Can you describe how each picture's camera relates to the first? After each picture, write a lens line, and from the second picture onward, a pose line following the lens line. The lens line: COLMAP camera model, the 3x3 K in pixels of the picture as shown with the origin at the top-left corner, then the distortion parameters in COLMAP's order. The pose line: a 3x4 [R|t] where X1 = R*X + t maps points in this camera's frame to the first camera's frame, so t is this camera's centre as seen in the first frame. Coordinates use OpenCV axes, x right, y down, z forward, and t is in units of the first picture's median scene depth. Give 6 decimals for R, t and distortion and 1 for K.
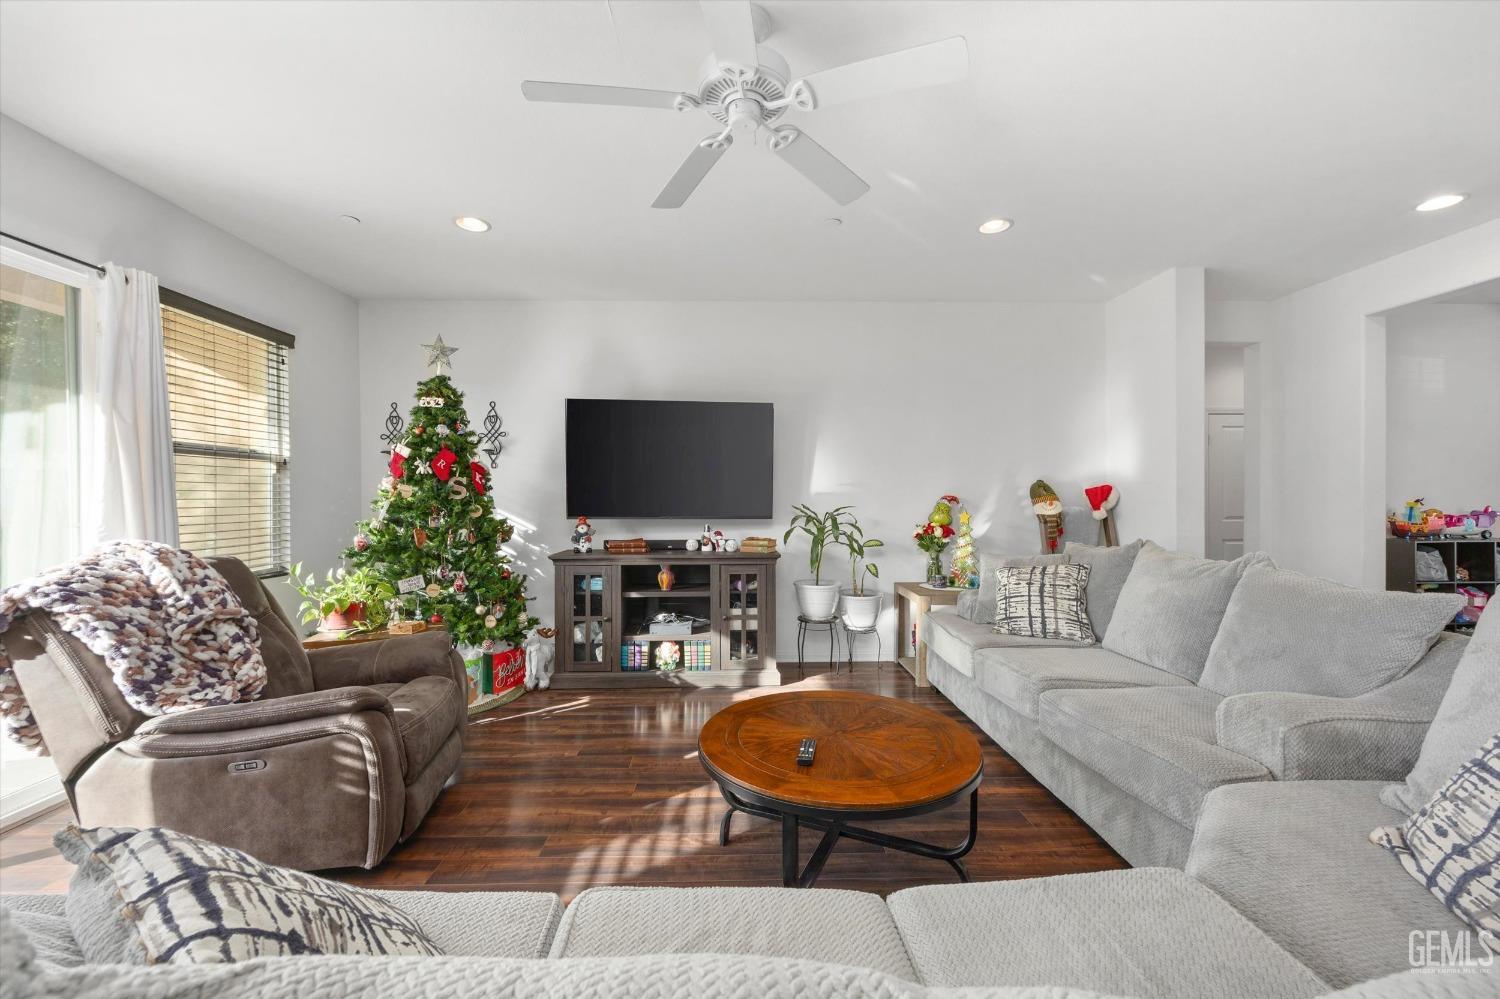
lens RADIAL K [[600.8, 0, 751.3], [0, 600.8, 501.2], [0, 0, 1]] dist [-0.001821, 0.000202]
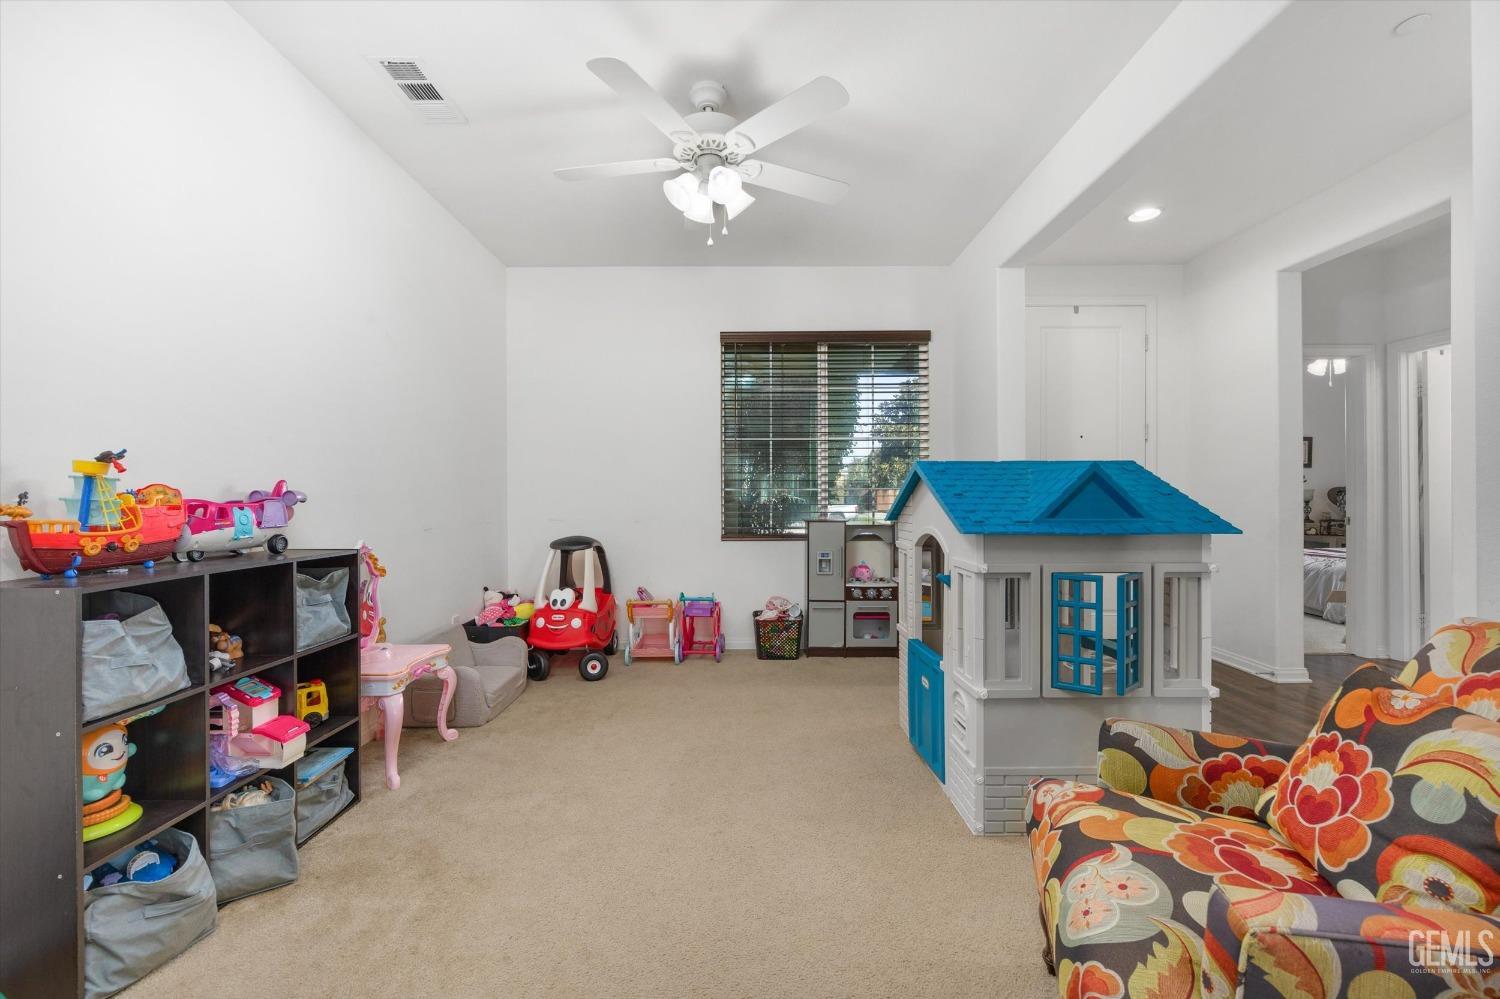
lens RADIAL K [[607.6, 0, 750.0], [0, 607.6, 499.5], [0, 0, 1]] dist [-0.000950, -0.000141]
pose [[0.038635, -0.003541, 0.999247, 0.904304], [0.005099, 0.999981, 0.003346, 0.026311], [-0.999240, 0.004966, 0.038652, 0.724676]]
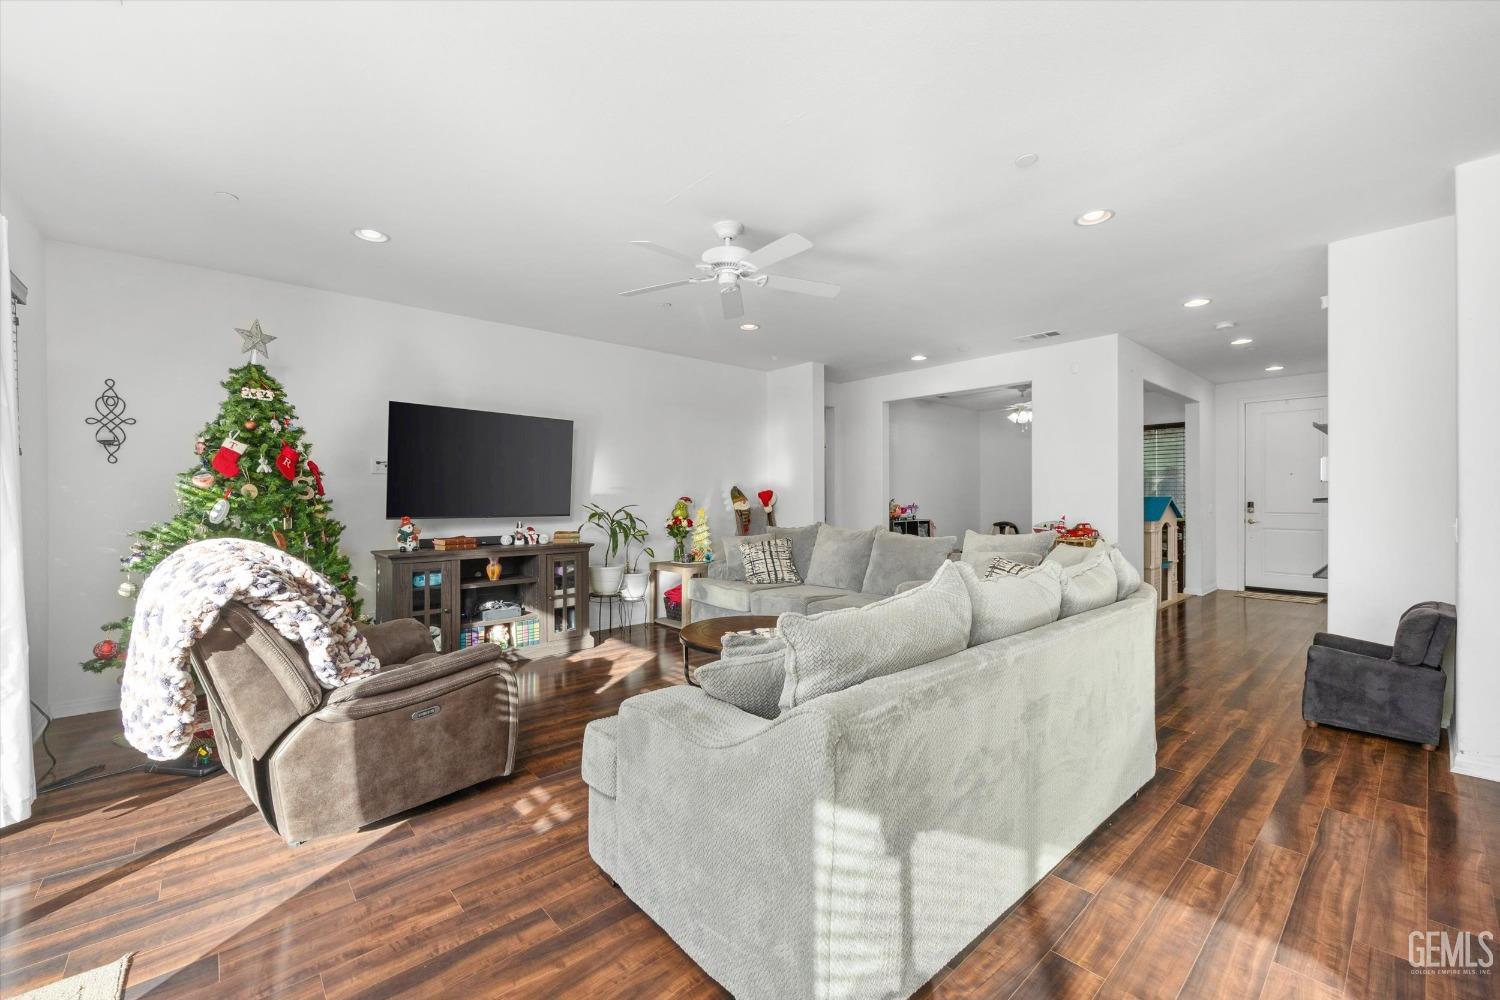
lens RADIAL K [[607.6, 0, 750.0], [0, 607.6, 500.0], [0, 0, 1]] dist [-0.000950, -0.000141]
pose [[0.762184, -0.001512, 0.647359, -0.523542], [0.003849, 0.999990, -0.002196, 0.001911], [-0.647349, 0.004165, 0.762182, -0.183063]]
